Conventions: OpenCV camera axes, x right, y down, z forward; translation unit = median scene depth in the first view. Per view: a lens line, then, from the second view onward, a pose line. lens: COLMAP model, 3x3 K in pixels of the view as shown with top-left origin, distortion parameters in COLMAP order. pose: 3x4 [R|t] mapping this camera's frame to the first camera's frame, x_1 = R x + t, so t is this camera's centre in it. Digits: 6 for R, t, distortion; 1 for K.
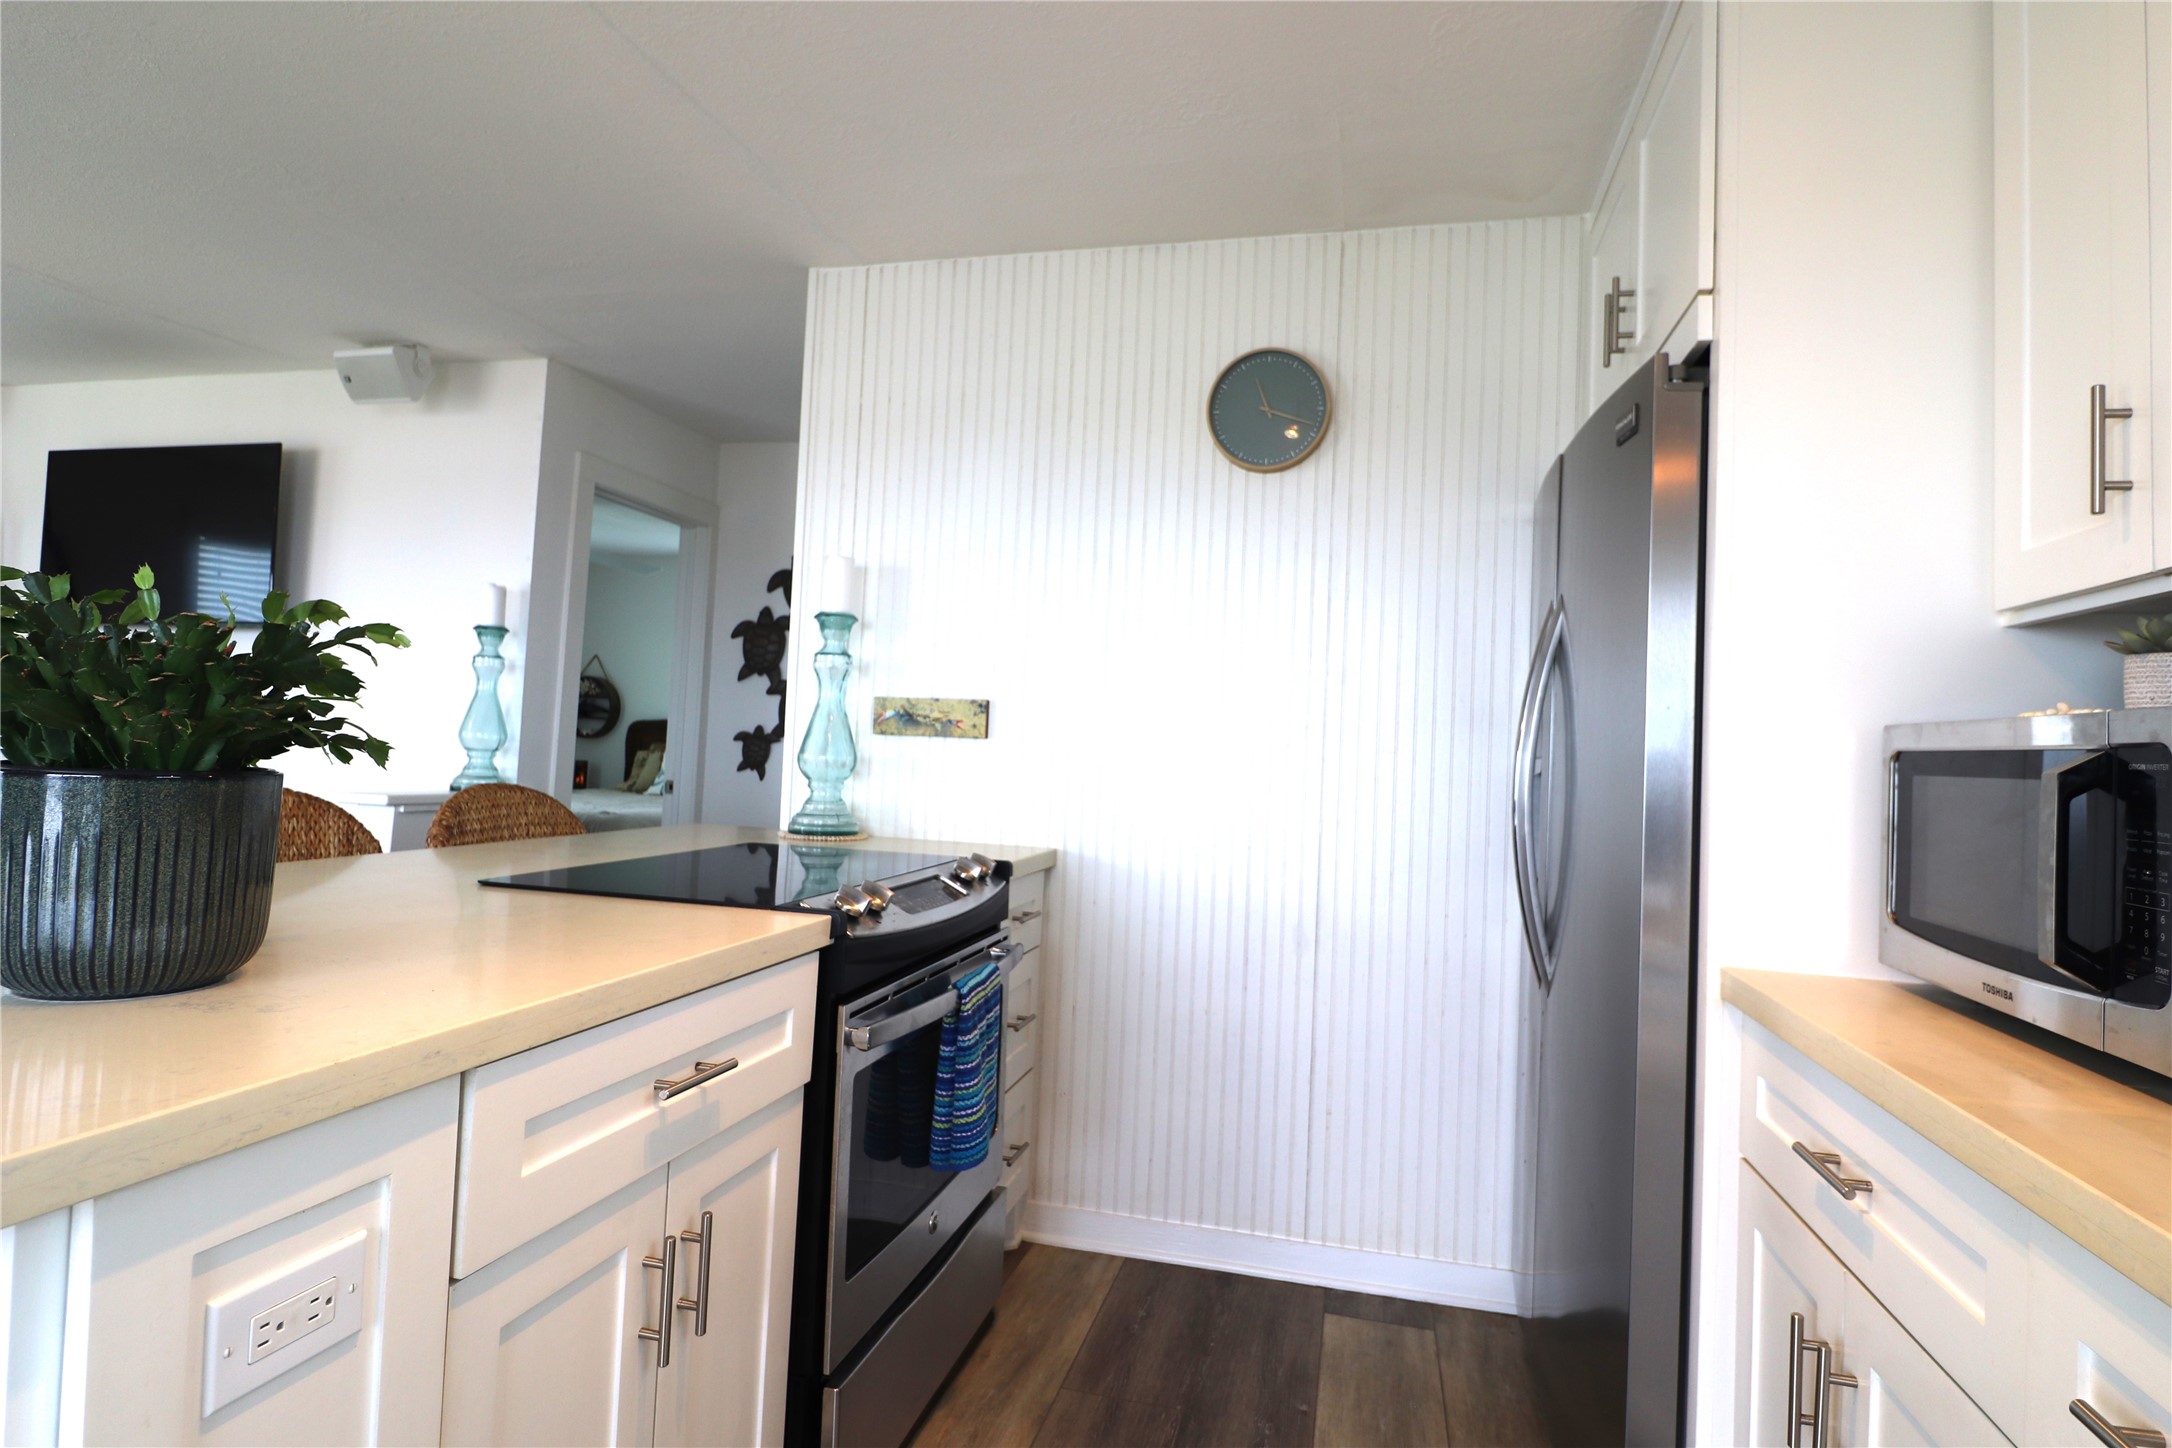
lens RADIAL K [[1111.8, 0, 1094.4], [0, 1111.8, 698.9], [0, 0, 1]] dist [-0.002535, -0.008748]
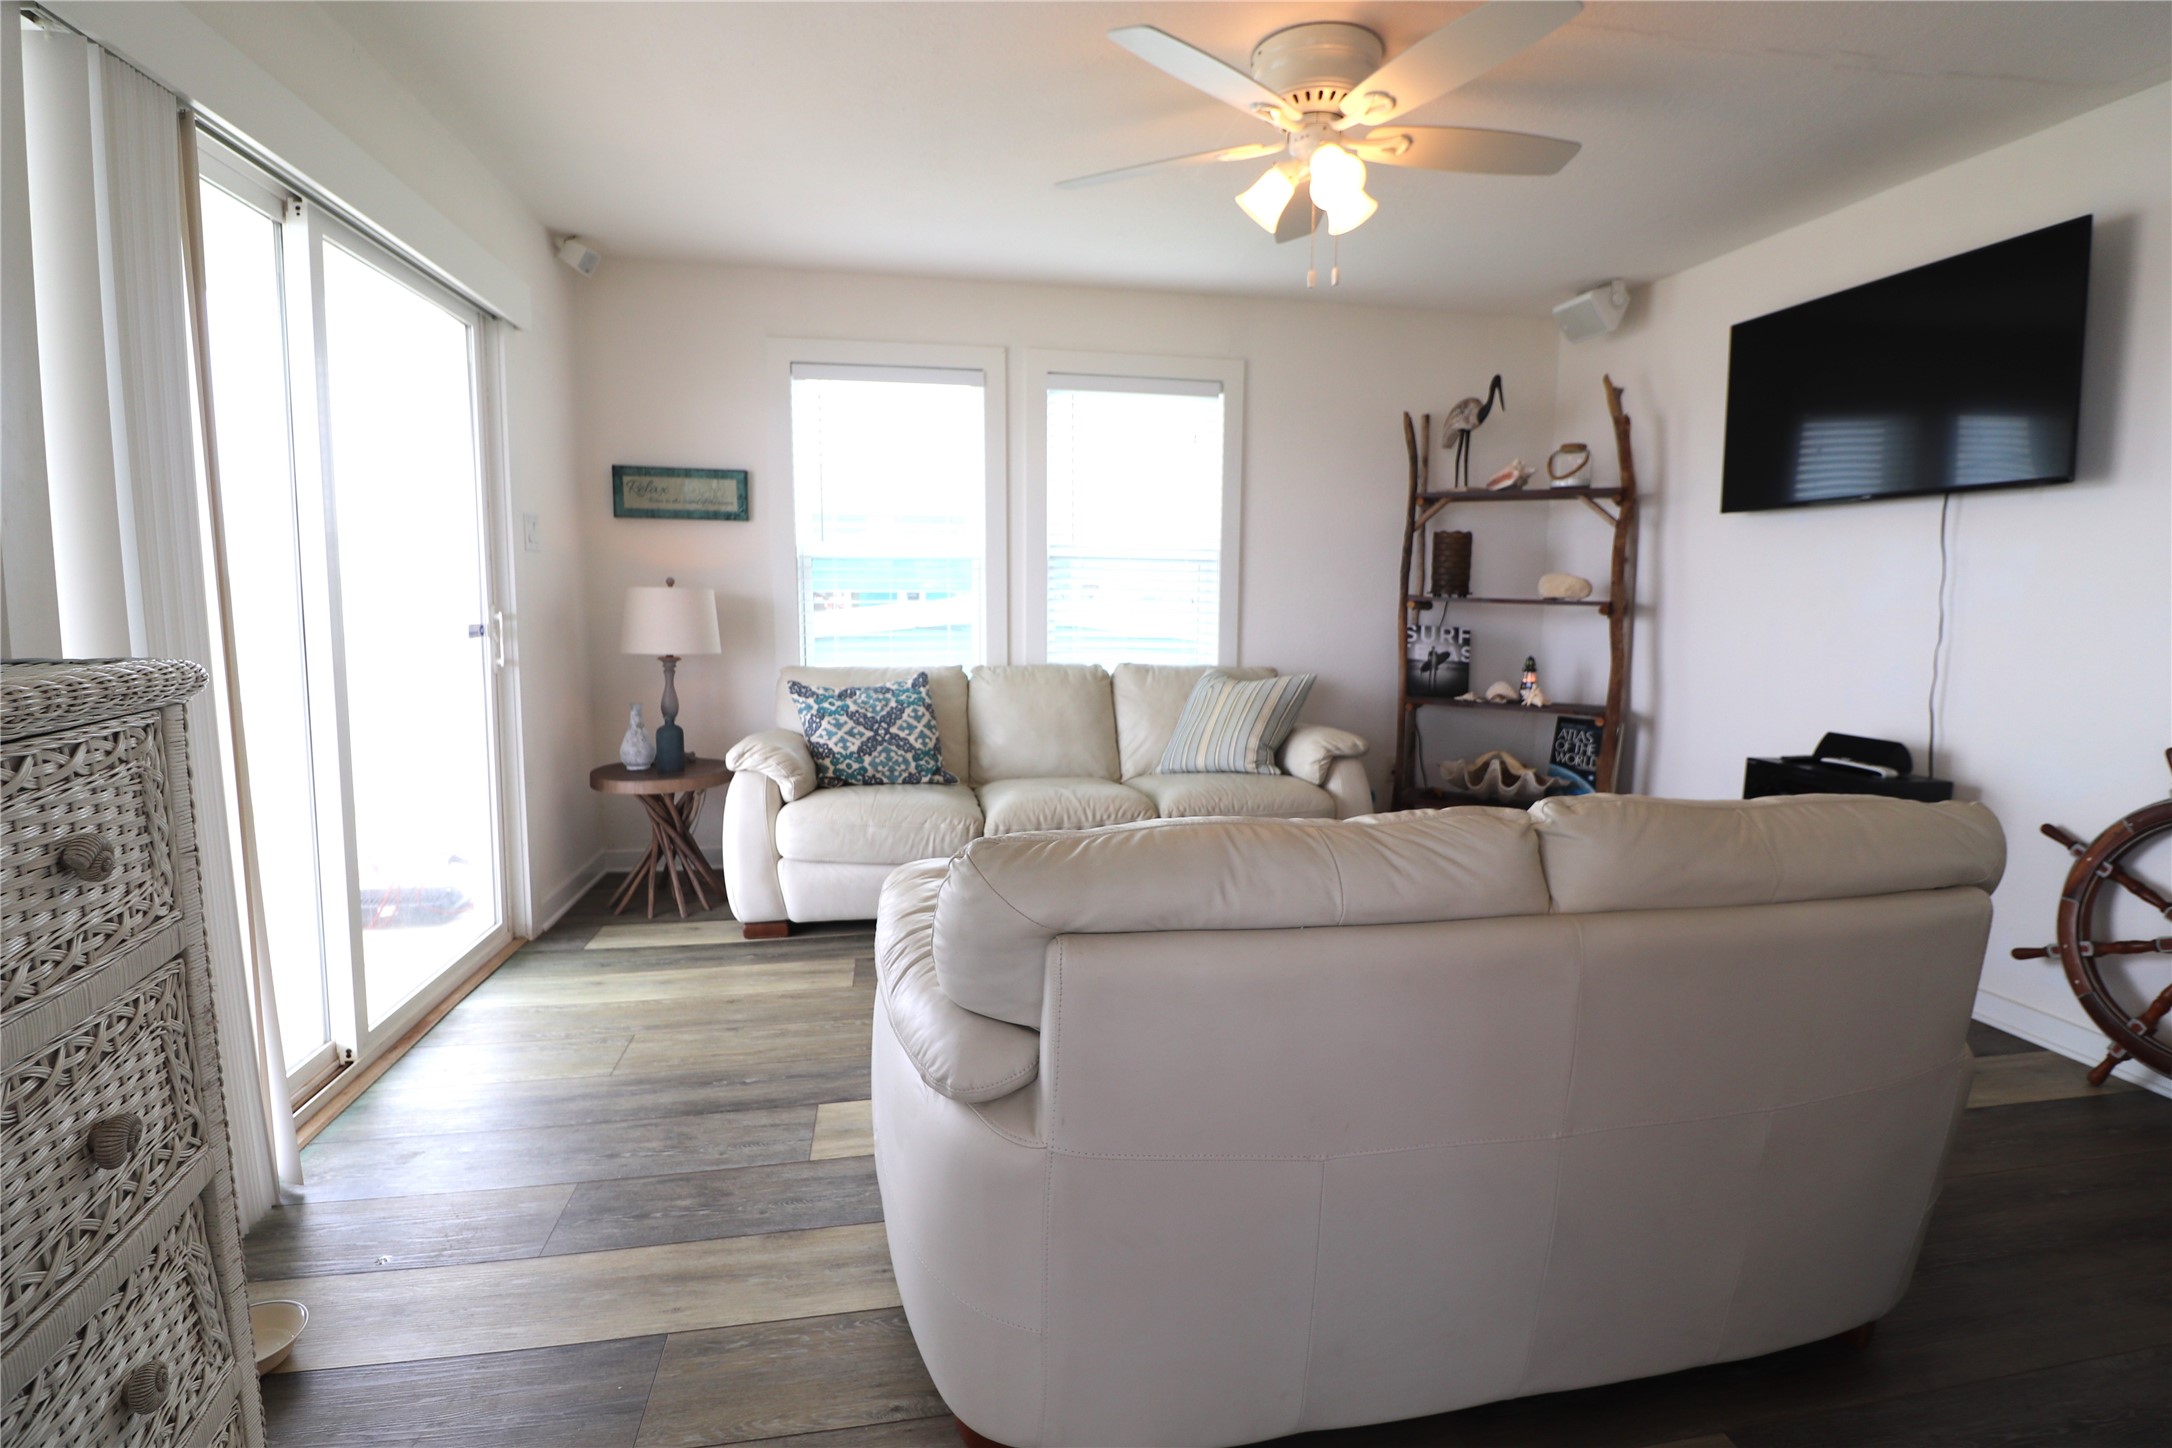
lens RADIAL K [[1000.3, 0, 1090.9], [0, 1000.3, 704.6], [0, 0, 1]] dist [-0.004664, -0.011317]
pose [[0.410838, 0.060388, -0.909706, -0.578635], [0.051497, 0.994674, 0.089286, -0.015530], [0.910253, -0.083529, 0.405540, 0.210508]]
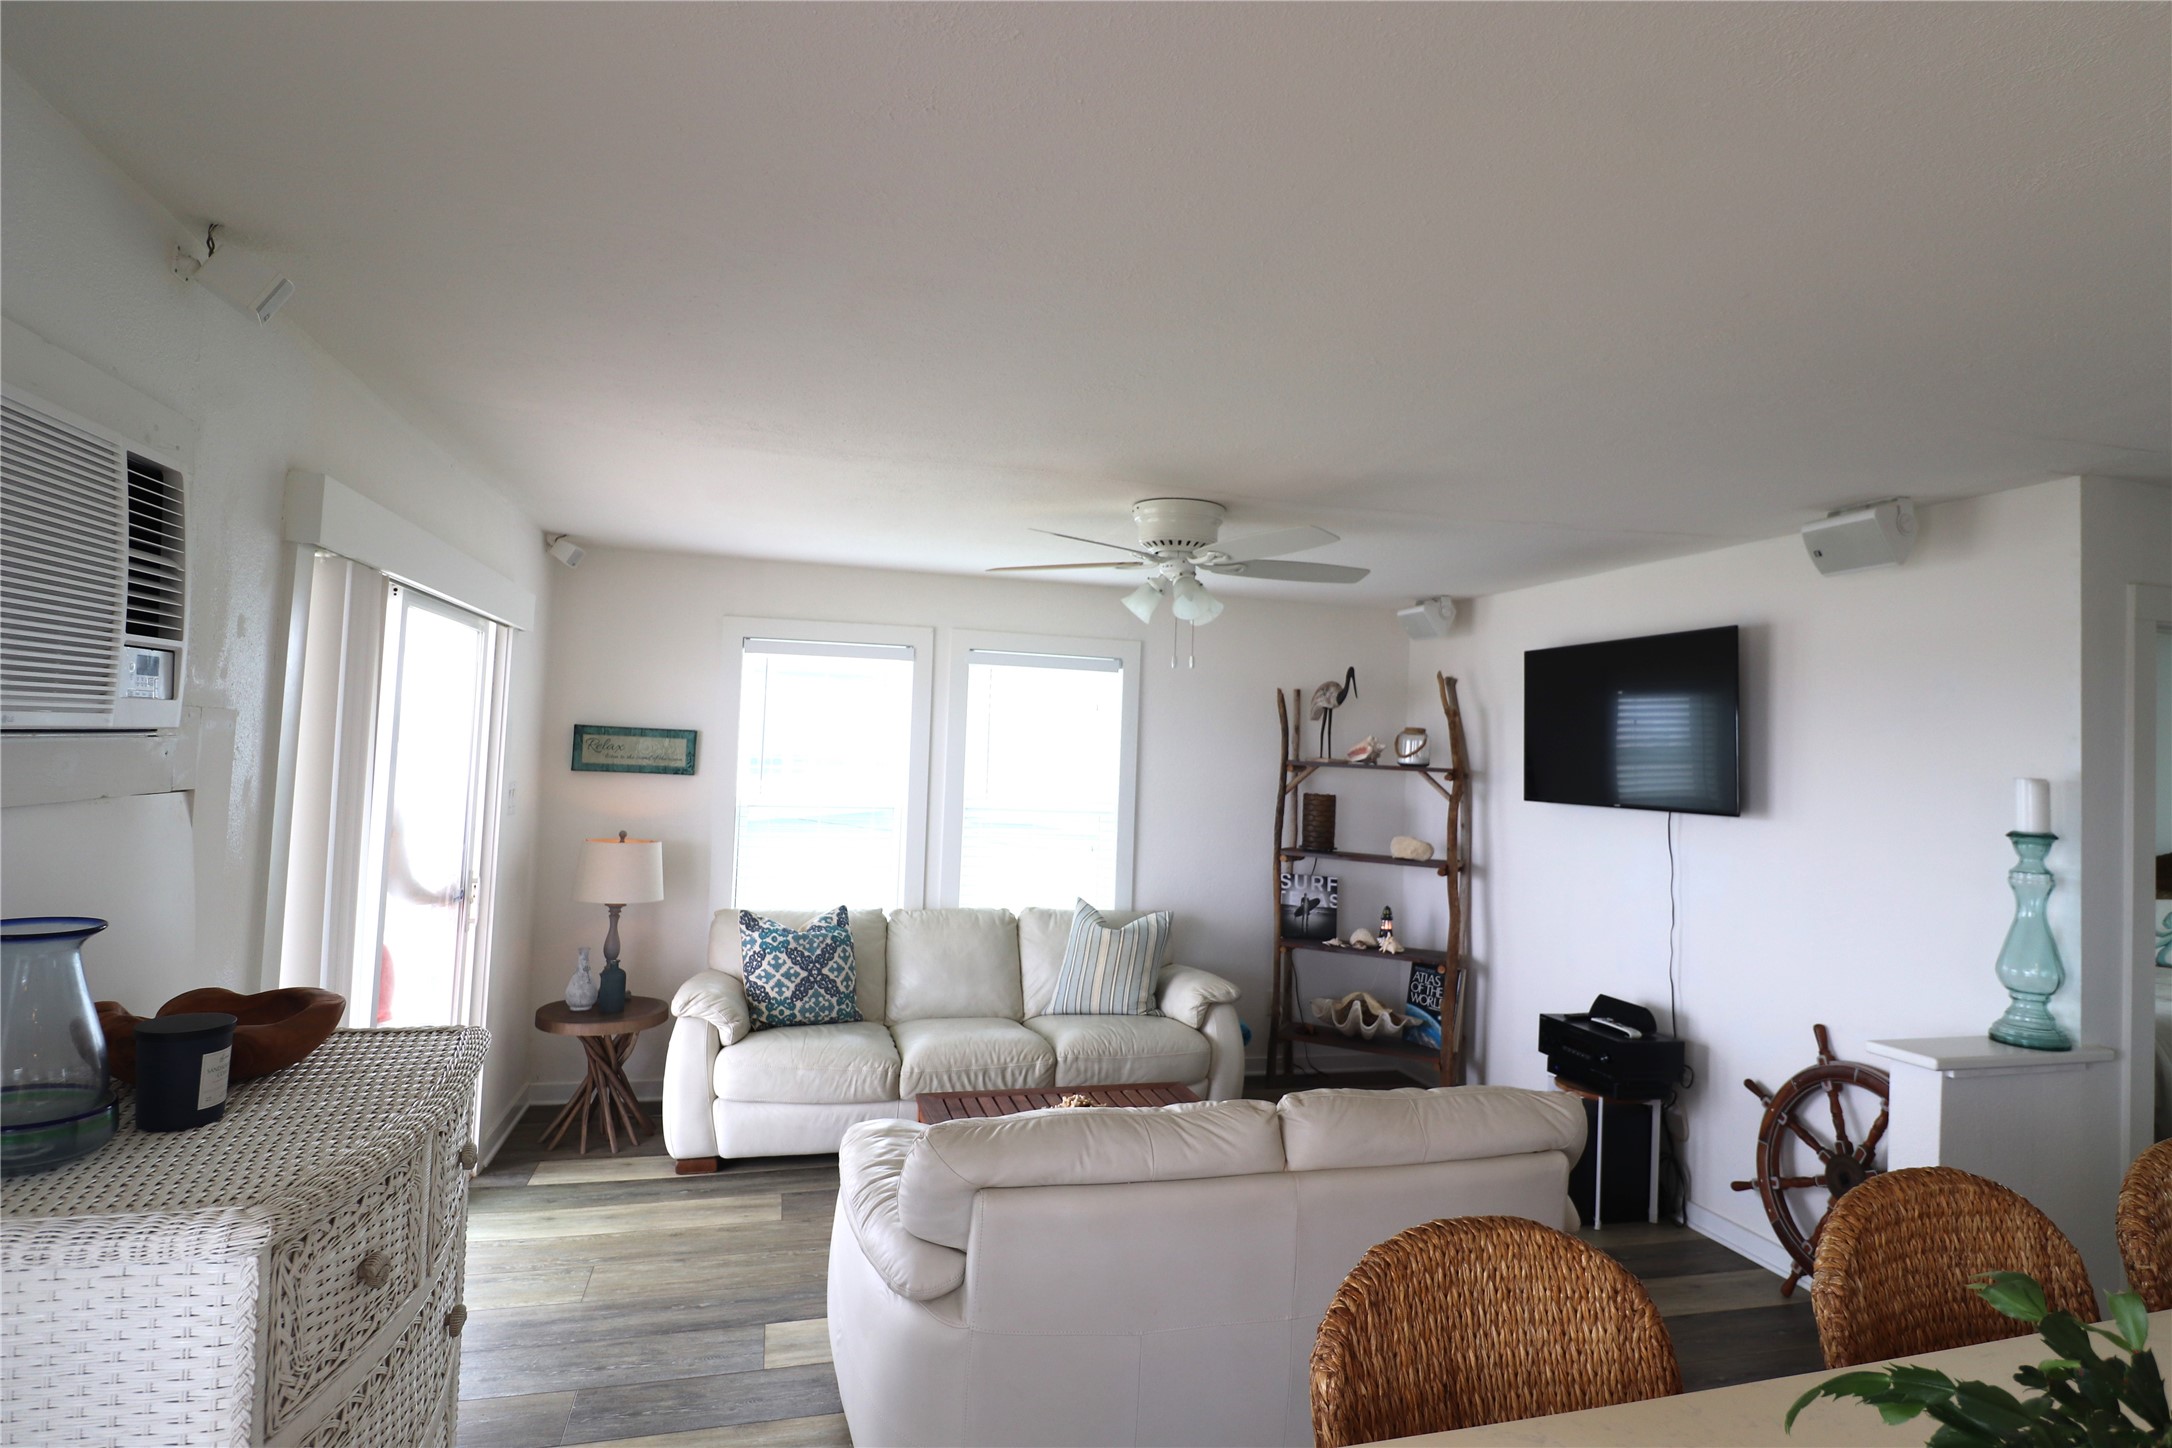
lens RADIAL K [[1111.8, 0, 1097.5], [0, 1111.8, 696.5], [0, 0, 1]] dist [-0.002535, -0.008748]
pose [[0.491728, -0.071453, -0.867812, -0.241063], [0.025037, 0.997376, -0.067934, -0.162972], [0.870389, 0.011677, 0.492226, 0.053799]]
